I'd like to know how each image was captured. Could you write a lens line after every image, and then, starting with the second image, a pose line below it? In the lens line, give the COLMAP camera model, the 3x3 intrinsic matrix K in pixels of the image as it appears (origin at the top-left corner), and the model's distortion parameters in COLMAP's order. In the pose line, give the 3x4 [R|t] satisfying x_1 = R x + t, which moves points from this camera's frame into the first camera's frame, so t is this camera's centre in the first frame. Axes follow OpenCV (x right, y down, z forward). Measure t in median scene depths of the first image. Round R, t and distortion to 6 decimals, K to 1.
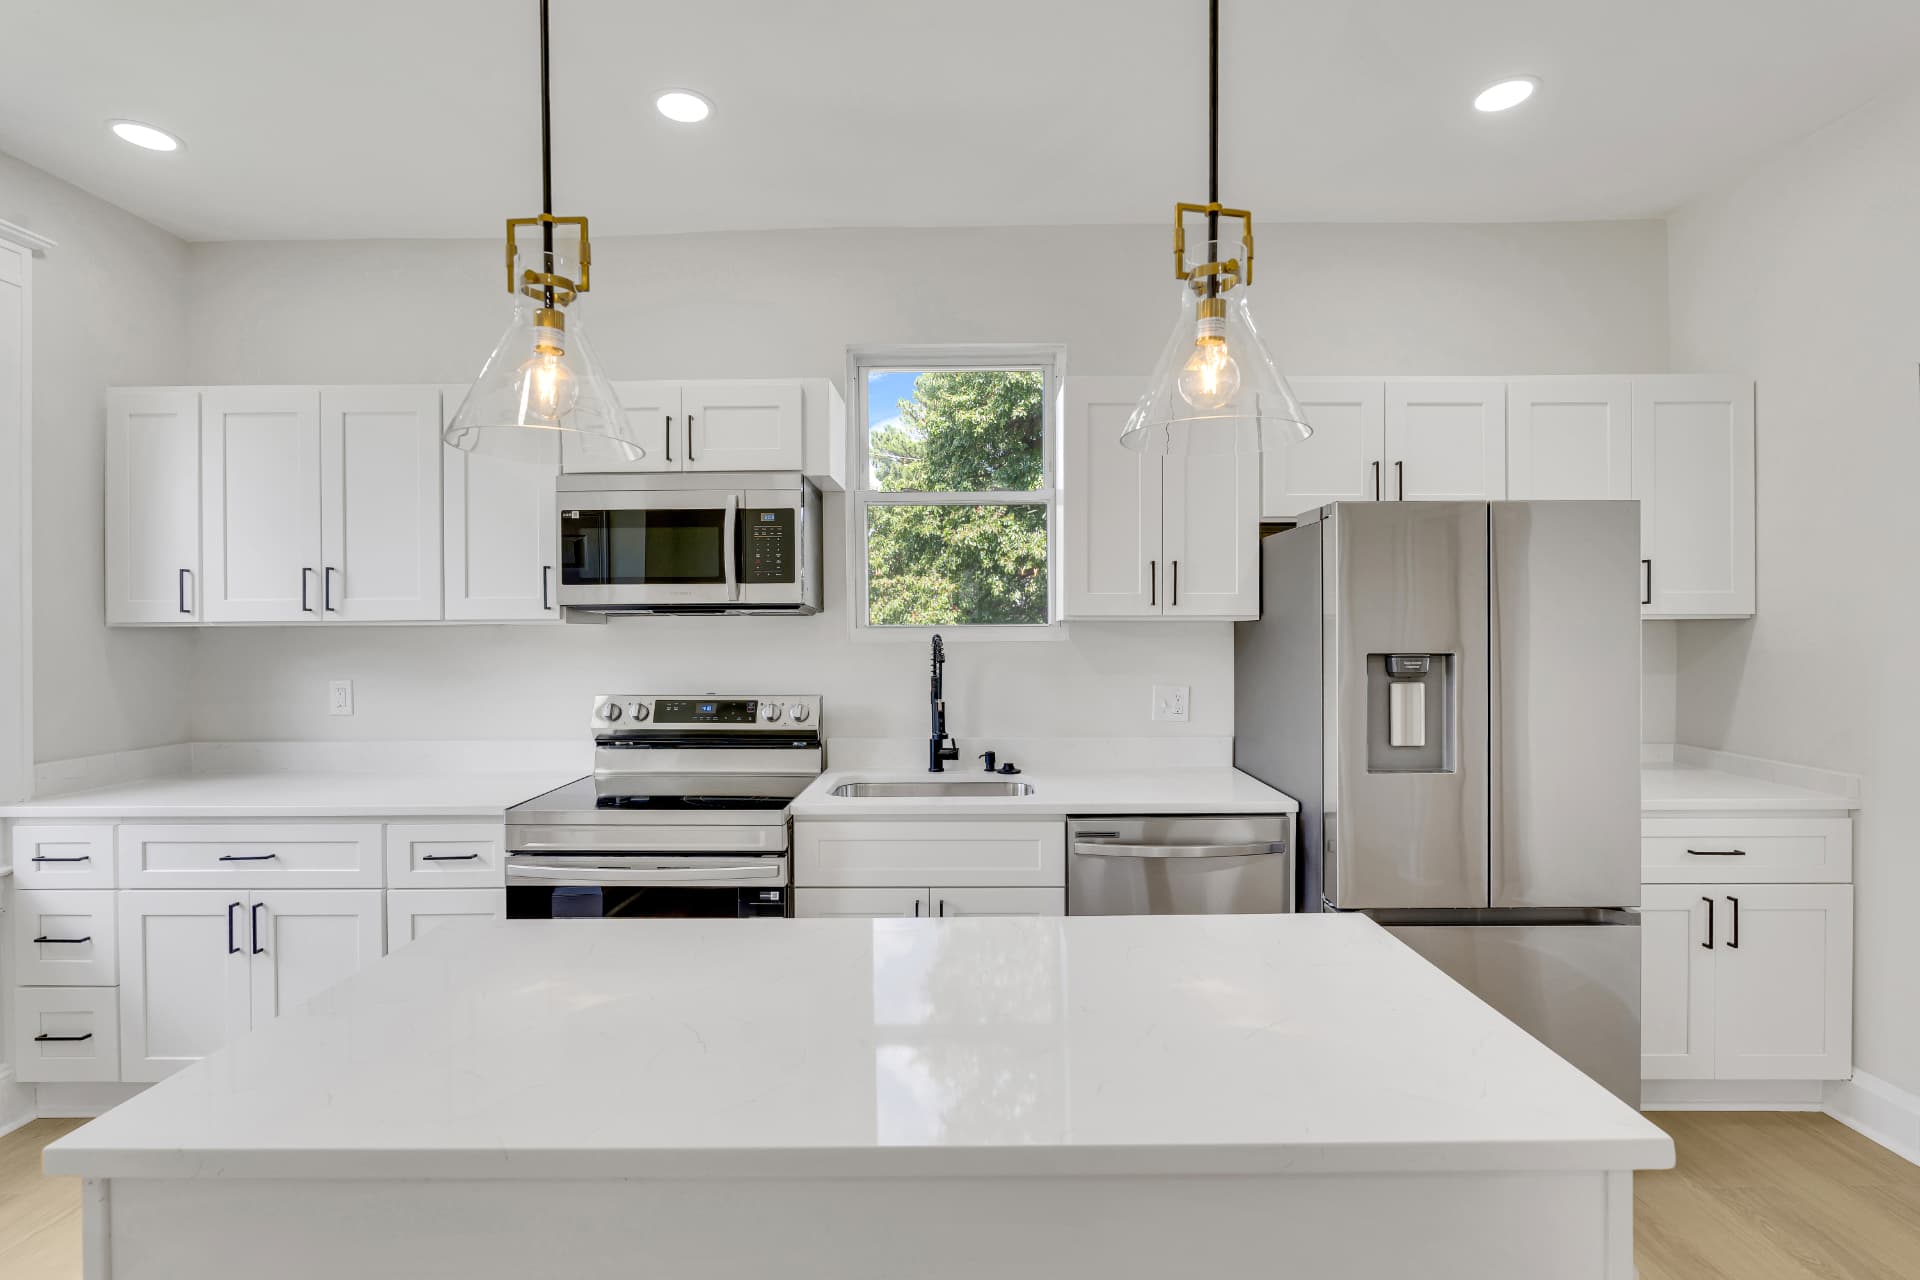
lens RADIAL K [[845.2, 0, 958.9], [0, 845.2, 637.2], [0, 0, 1]] dist [-0.004860, 0.000165]
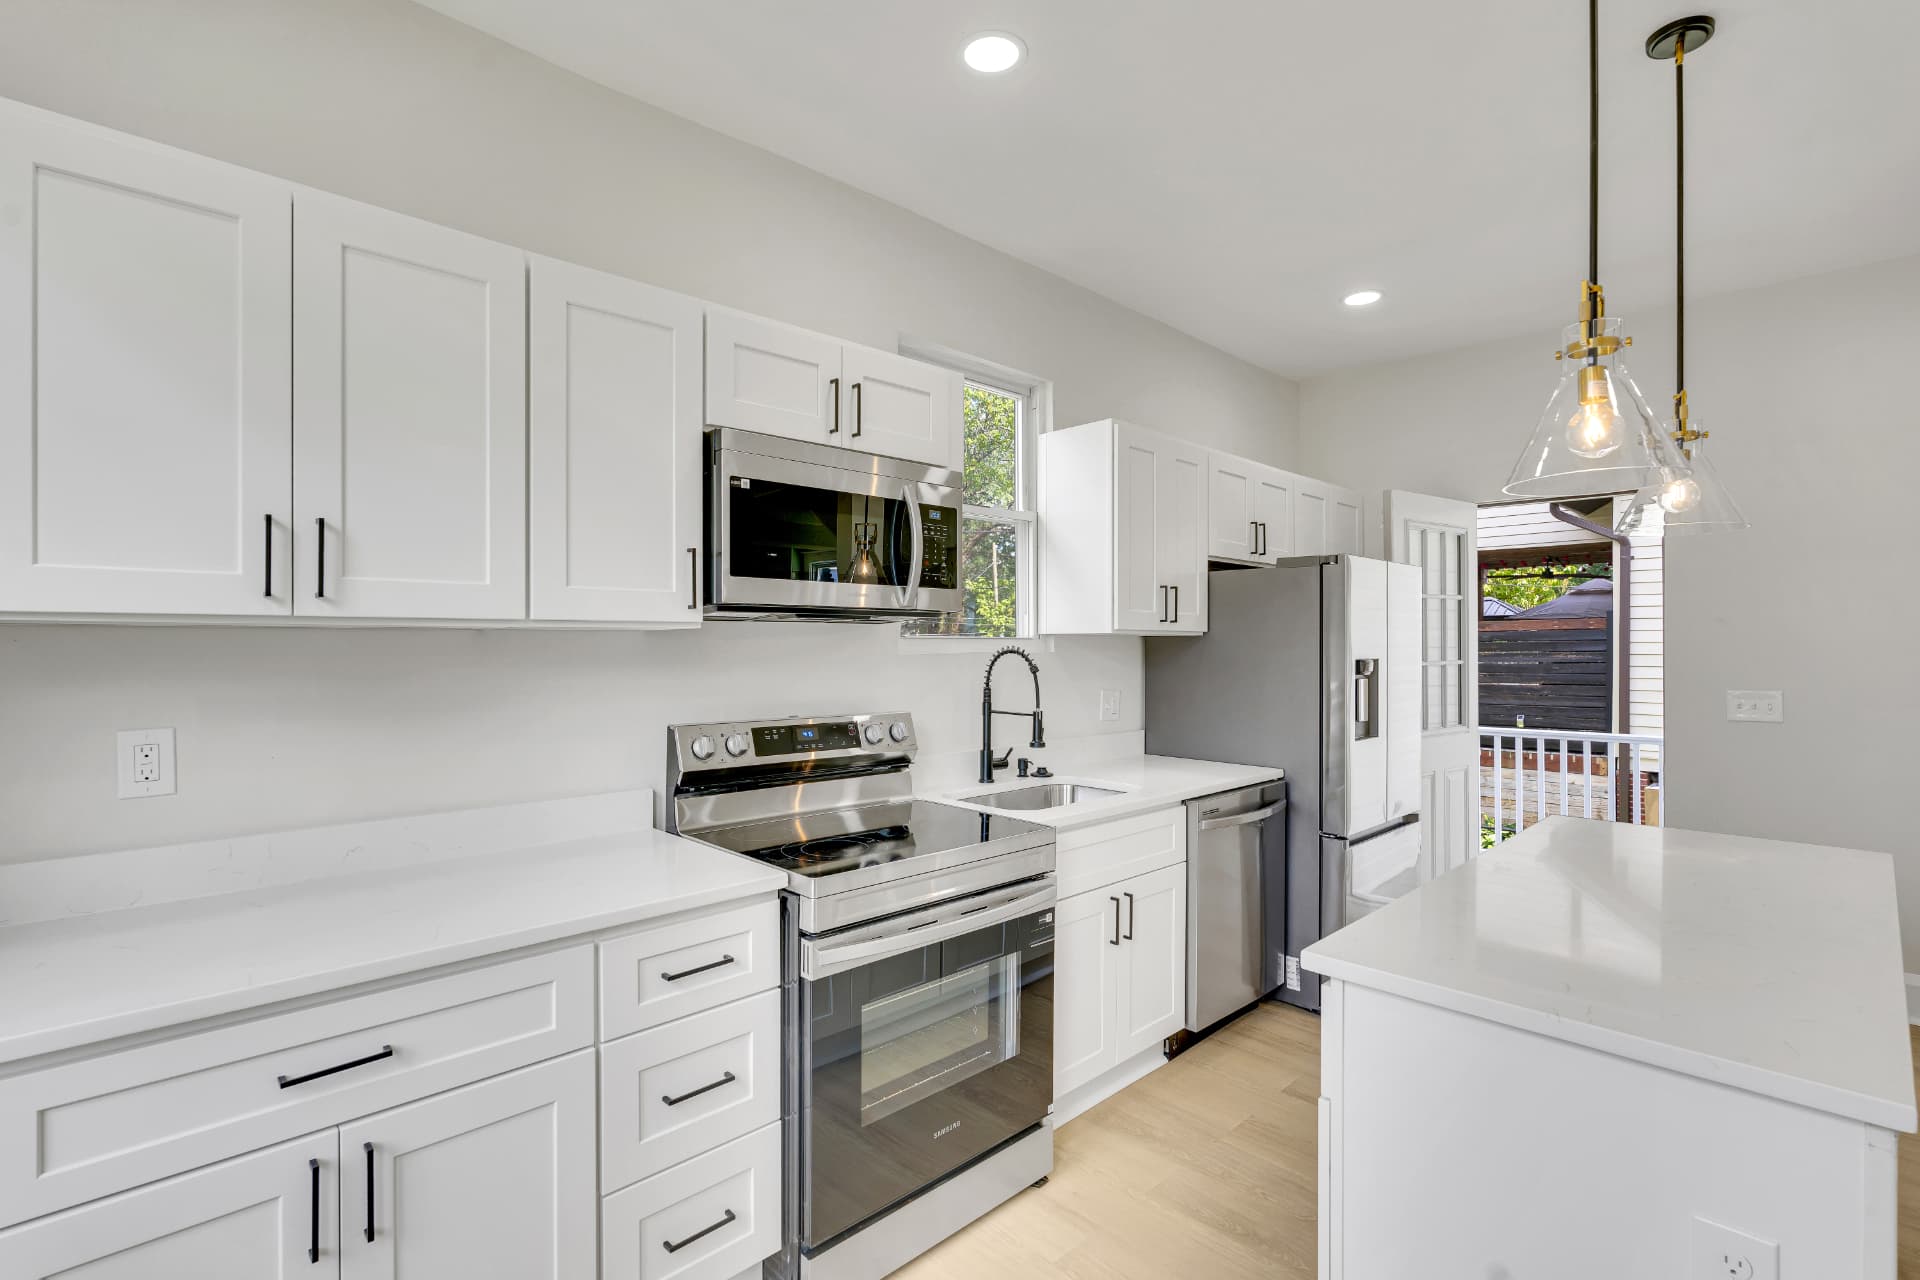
lens RADIAL K [[870.7, 0, 954.7], [0, 870.7, 643.7], [0, 0, 1]] dist [-0.006393, -0.000586]
pose [[0.725520, 0.004792, 0.688184, -0.829040], [-0.000059, 0.999976, -0.006901, 0.002017], [-0.688201, 0.004966, 0.725503, 0.303502]]
